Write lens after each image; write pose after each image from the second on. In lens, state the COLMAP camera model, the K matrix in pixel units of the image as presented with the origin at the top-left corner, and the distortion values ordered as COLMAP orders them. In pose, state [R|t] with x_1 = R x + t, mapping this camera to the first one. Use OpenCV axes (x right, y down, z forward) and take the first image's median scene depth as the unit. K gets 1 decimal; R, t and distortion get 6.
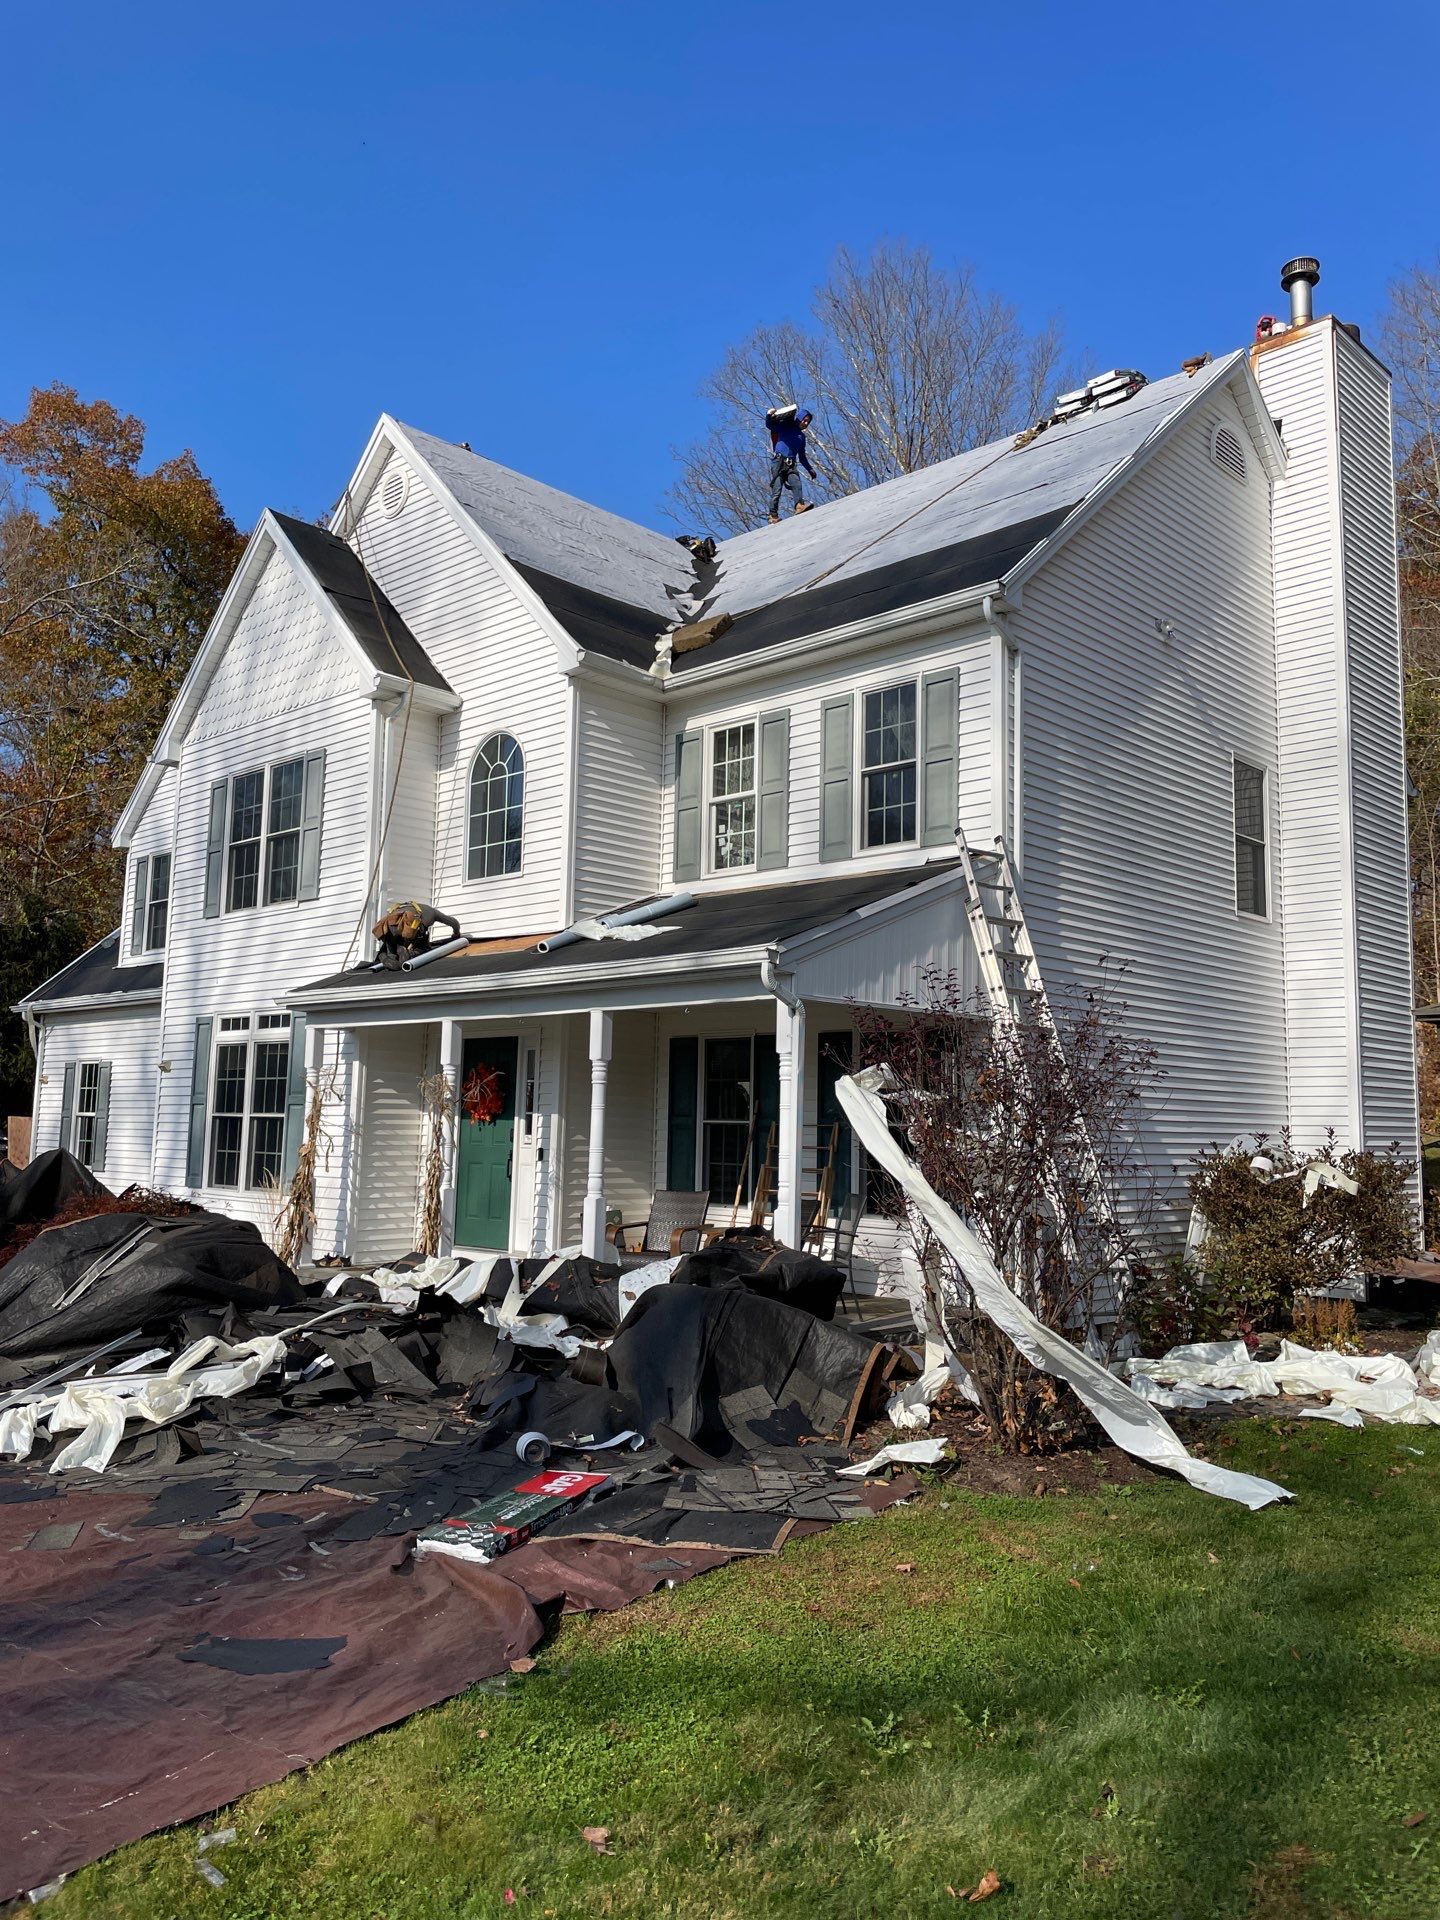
lens RADIAL K [[1449.0, 0, 726.0], [0, 1449.0, 936.7], [0, 0, 1]] dist [0.112038, -0.132563]
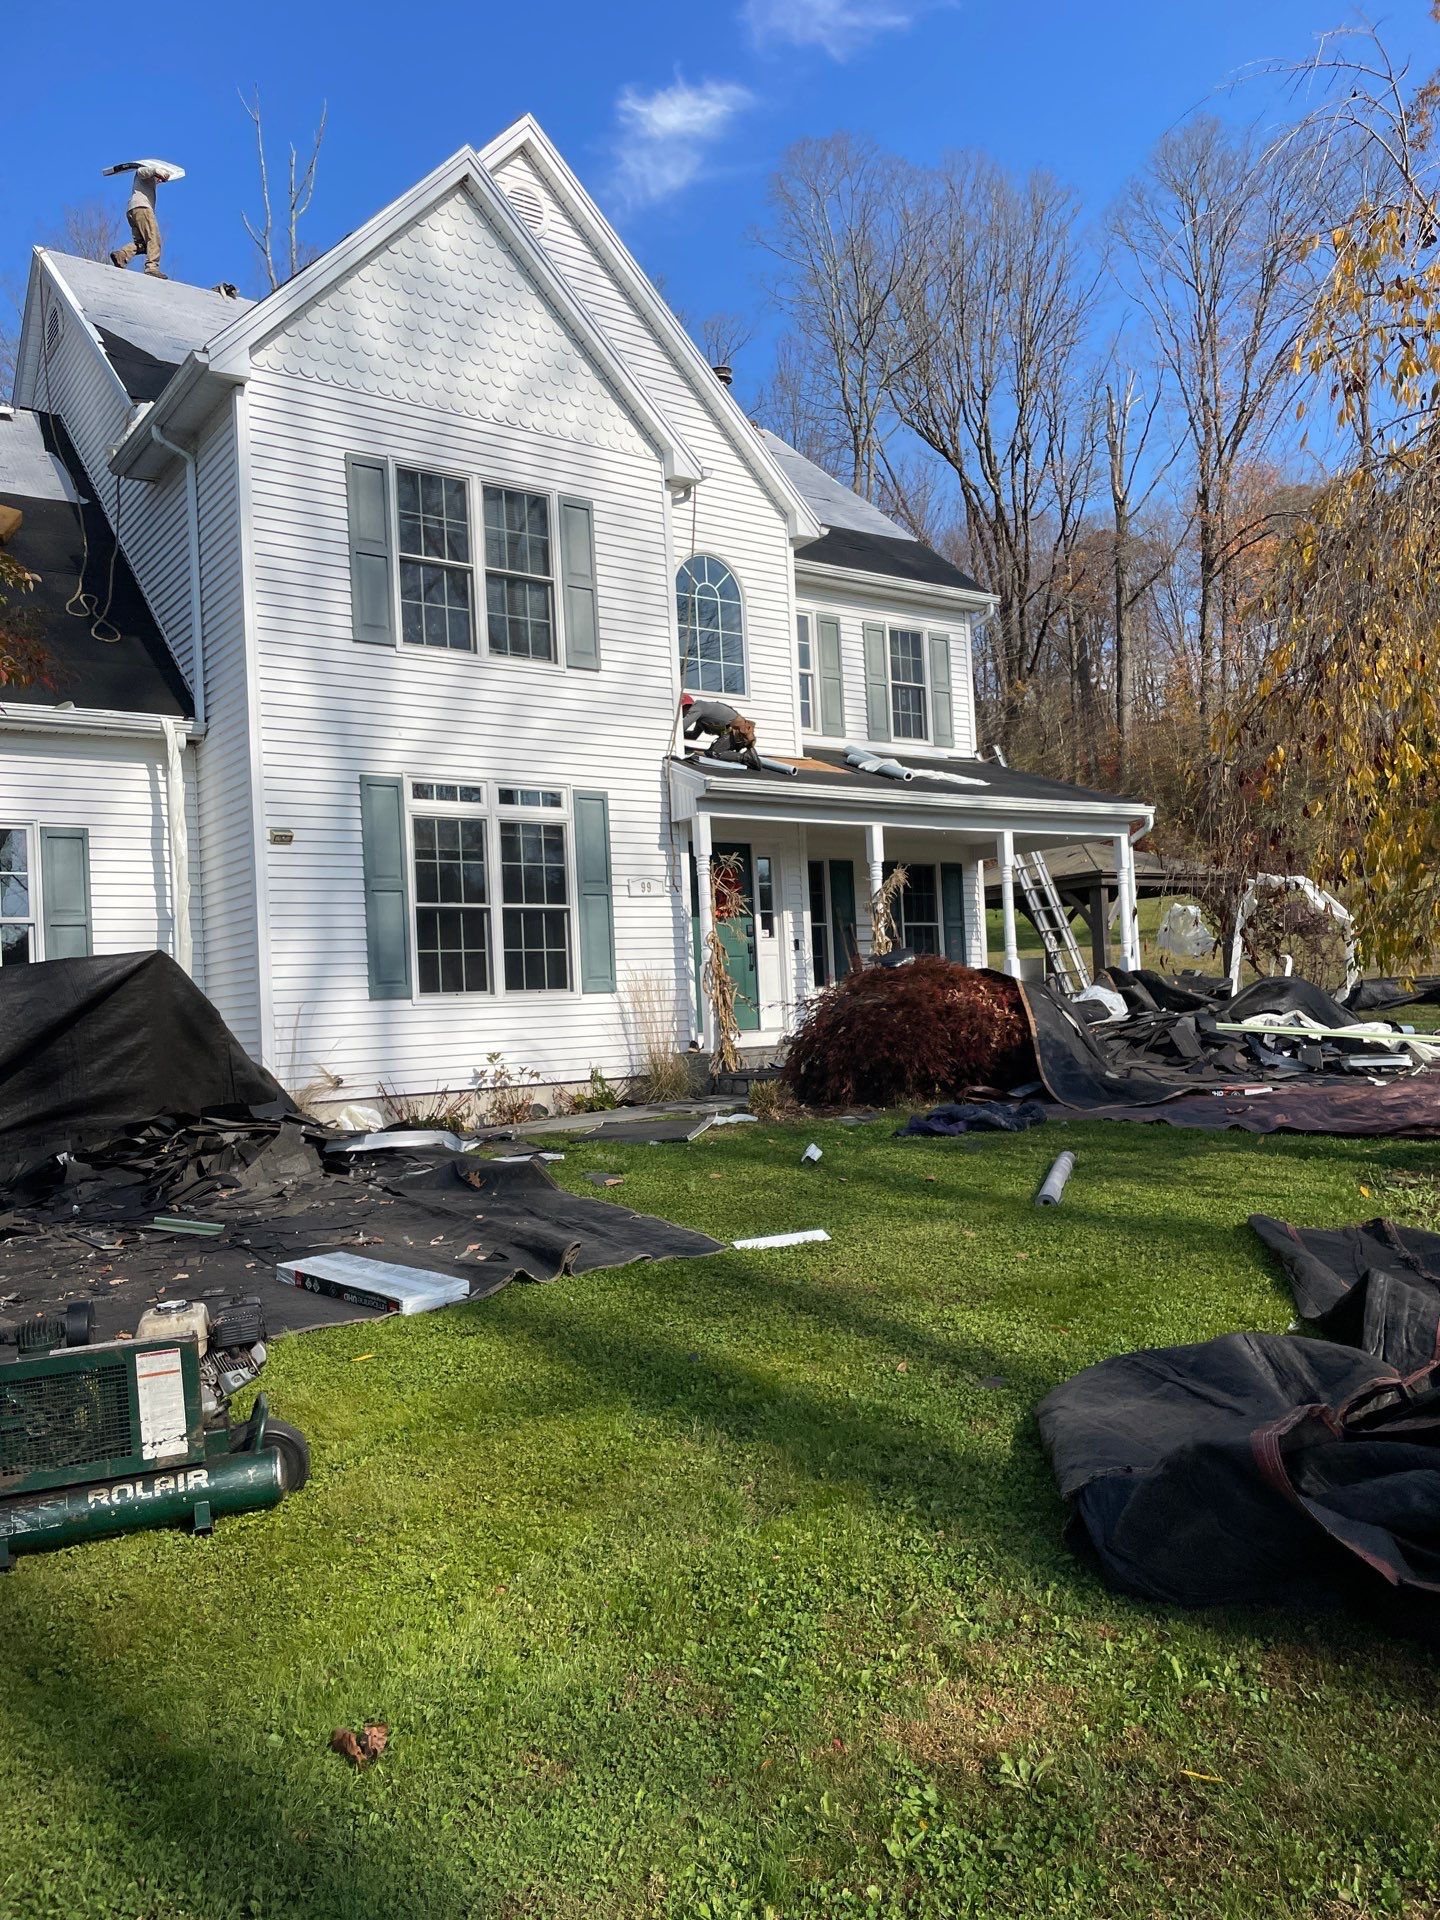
lens RADIAL K [[1449.0, 0, 726.0], [0, 1449.0, 936.7], [0, 0, 1]] dist [0.112038, -0.132563]
pose [[0.182827, 0.029510, 0.982702, -1.219932], [-0.073964, 0.997130, -0.016182, 0.156932], [-0.980359, -0.069726, 0.184485, 0.792348]]
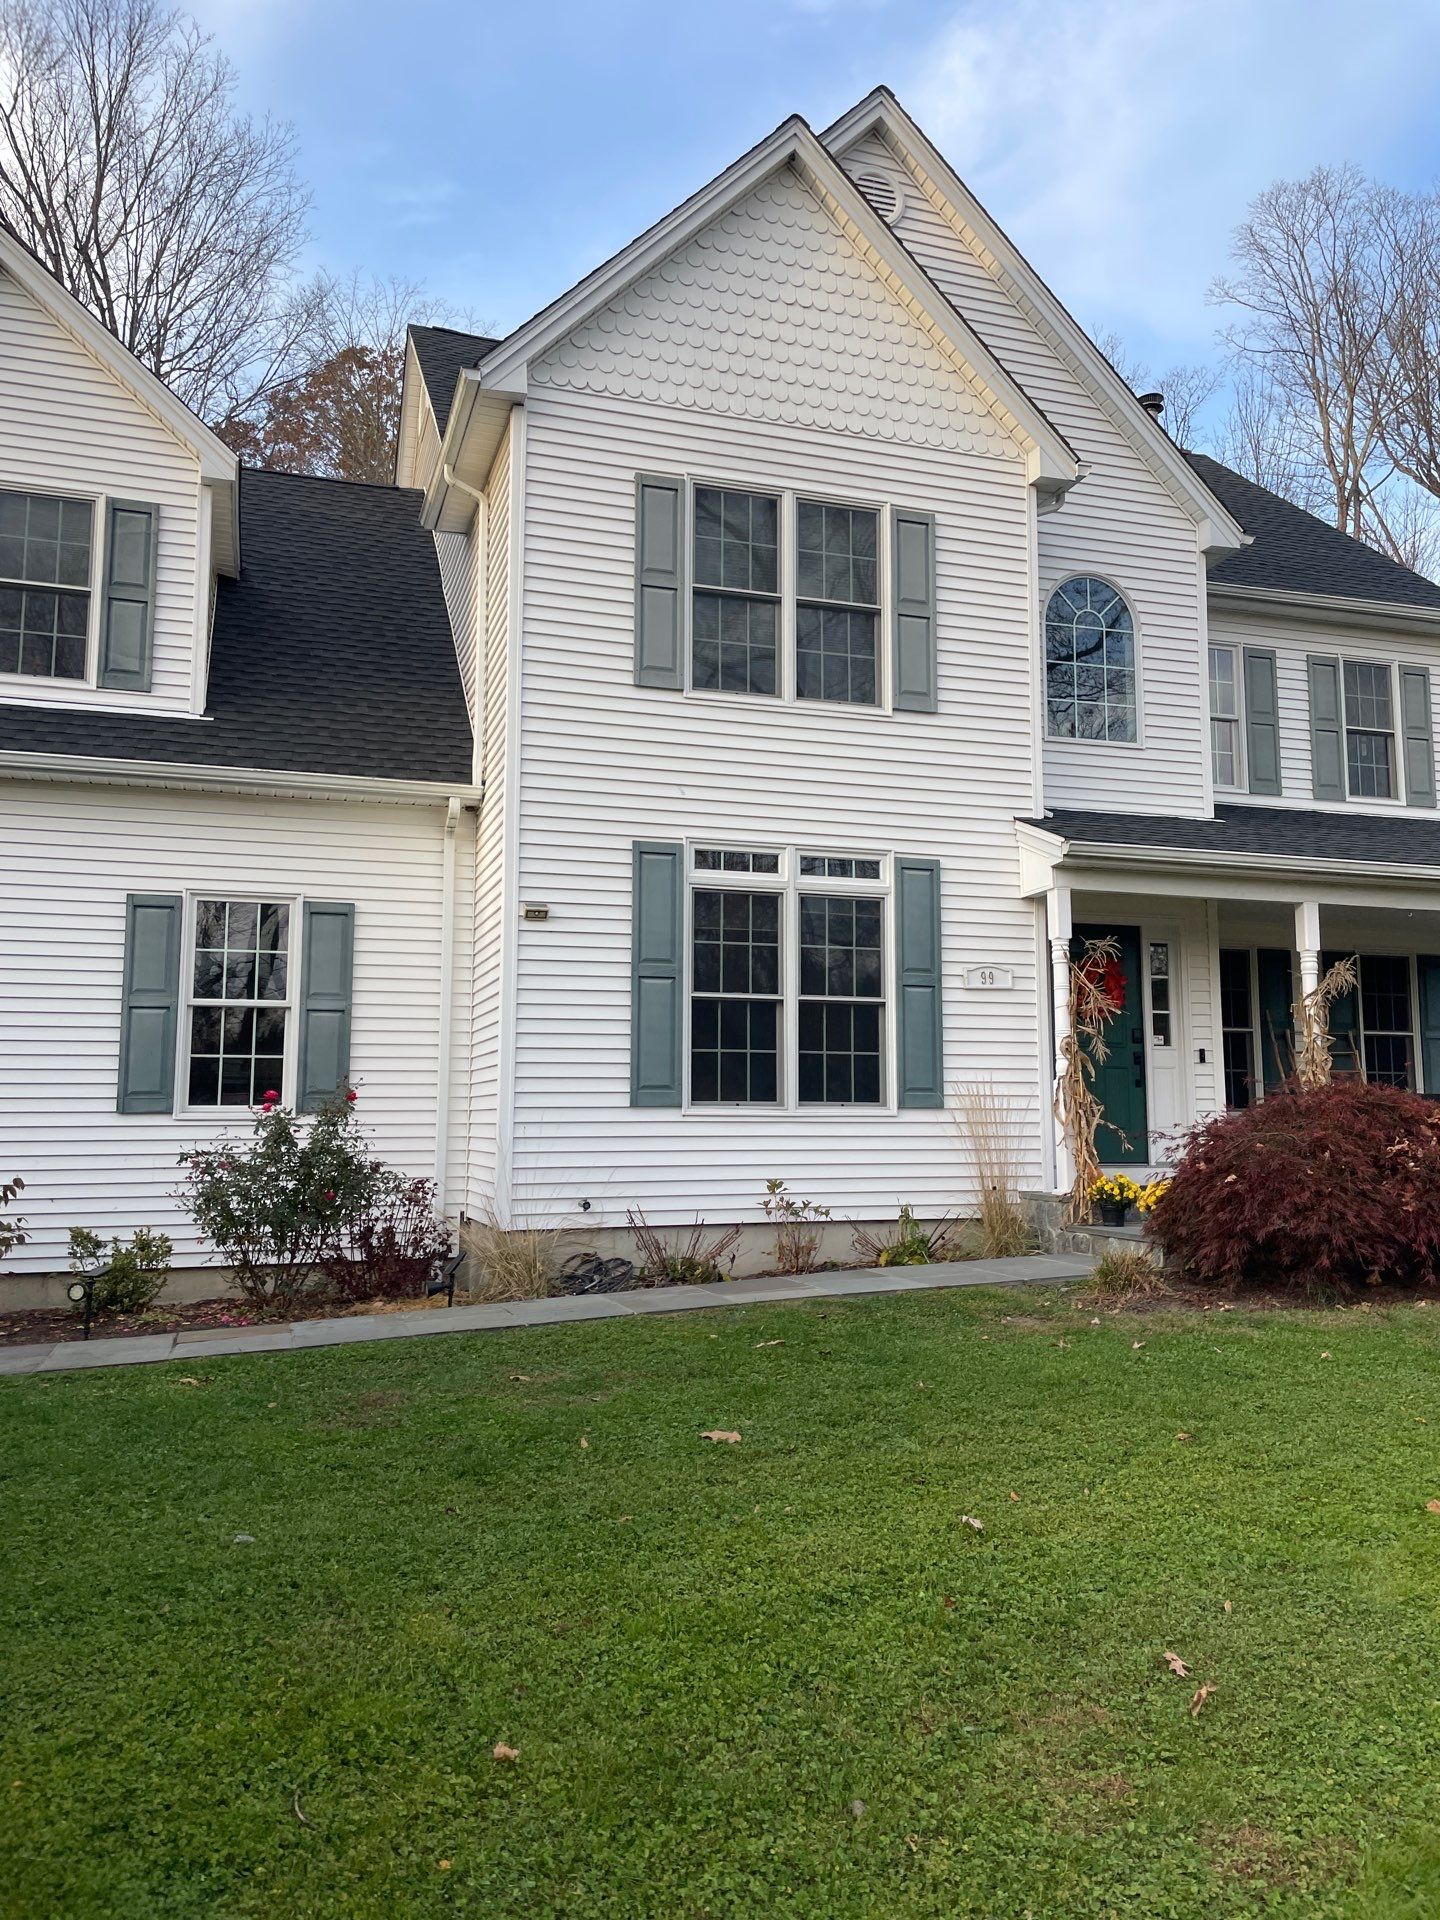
lens RADIAL K [[1449.0, 0, 726.0], [0, 1449.0, 936.7], [0, 0, 1]] dist [0.112038, -0.132563]
pose [[0.472968, 0.093998, 0.876051, -1.026913], [-0.102663, 0.993400, -0.051163, 0.144191], [-0.875078, -0.065739, 0.479496, 0.776821]]
